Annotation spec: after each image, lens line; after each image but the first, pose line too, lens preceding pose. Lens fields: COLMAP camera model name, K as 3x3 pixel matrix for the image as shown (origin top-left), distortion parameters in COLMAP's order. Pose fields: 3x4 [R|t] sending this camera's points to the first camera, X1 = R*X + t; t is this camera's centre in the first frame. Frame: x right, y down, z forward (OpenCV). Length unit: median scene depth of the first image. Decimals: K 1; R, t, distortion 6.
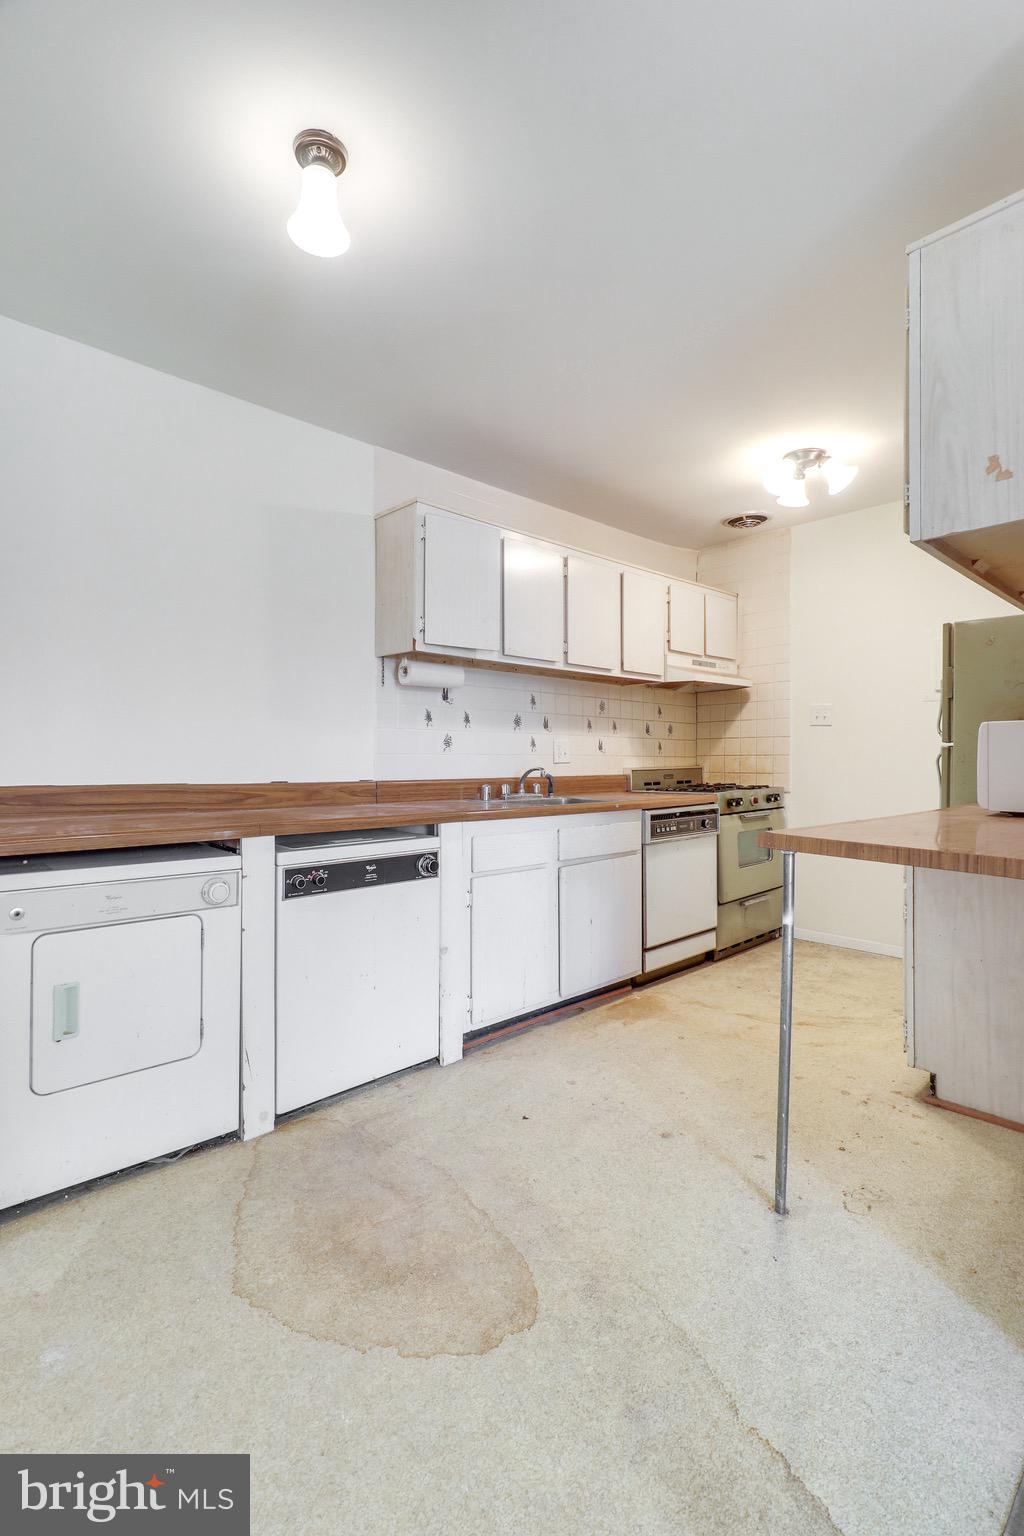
lens RADIAL K [[694.0, 0, 512.0], [0, 694.0, 768.0], [0, 0, 1]] dist [0.000657, 0.000239]
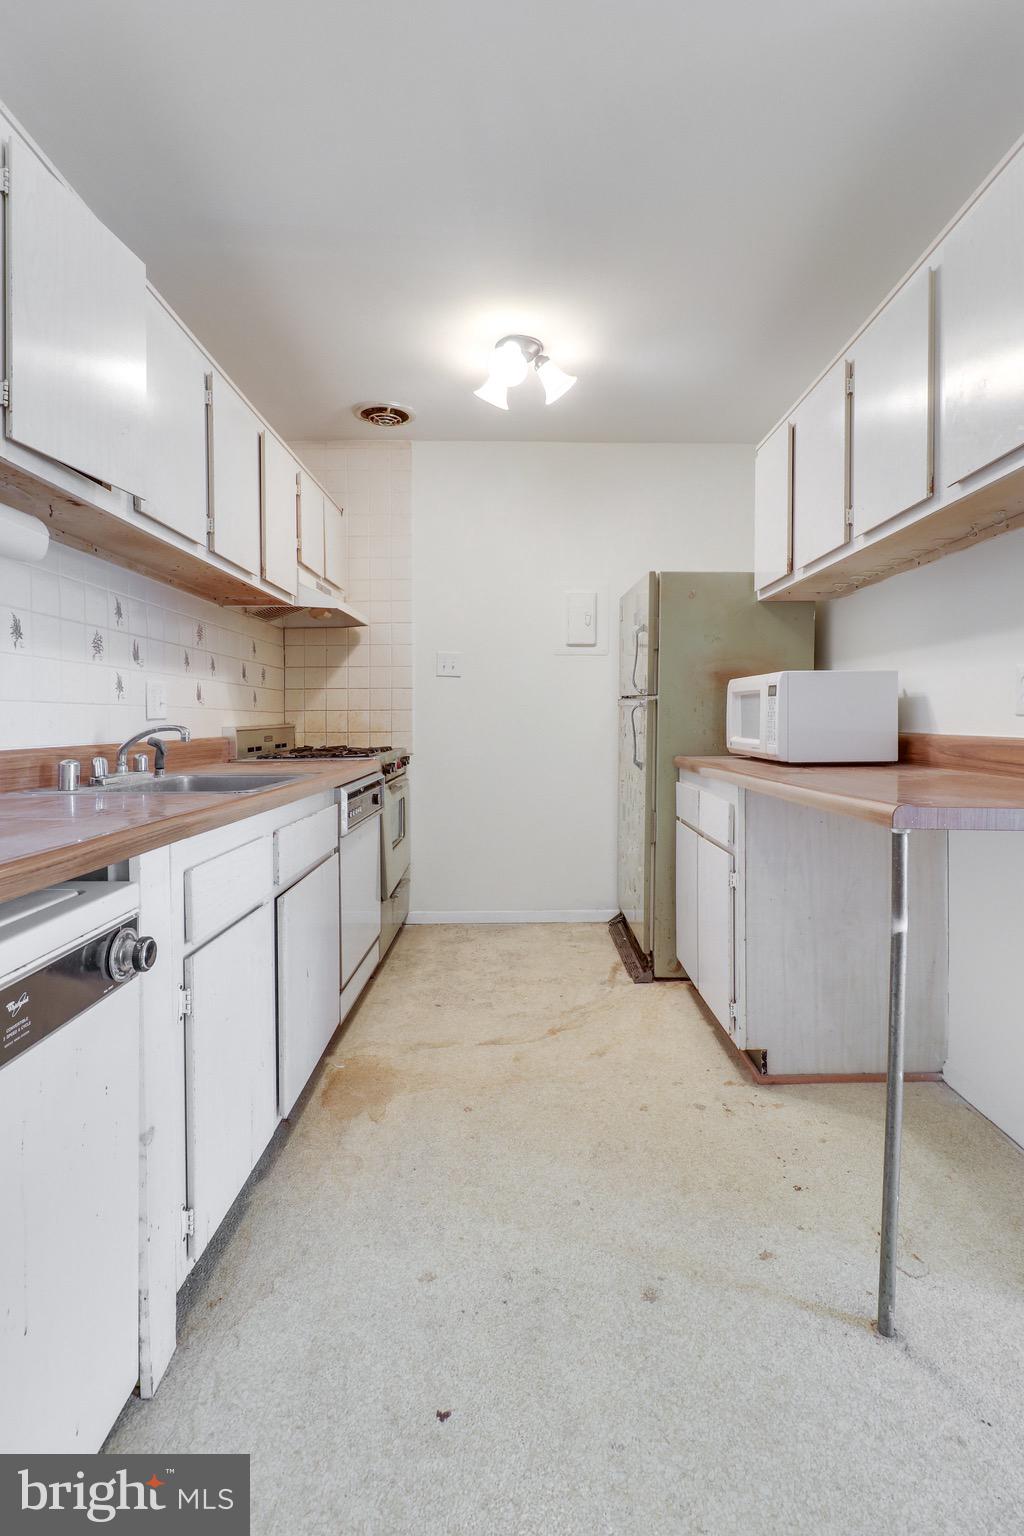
lens RADIAL K [[721.0, 0, 516.0], [0, 721.0, 730.6], [0, 0, 1]] dist [0.000105, 0.000367]
pose [[0.675815, -0.013947, 0.736939, -0.200816], [0.013541, 0.999887, 0.006506, 0.003195], [-0.736947, 0.005582, 0.675928, 0.376399]]
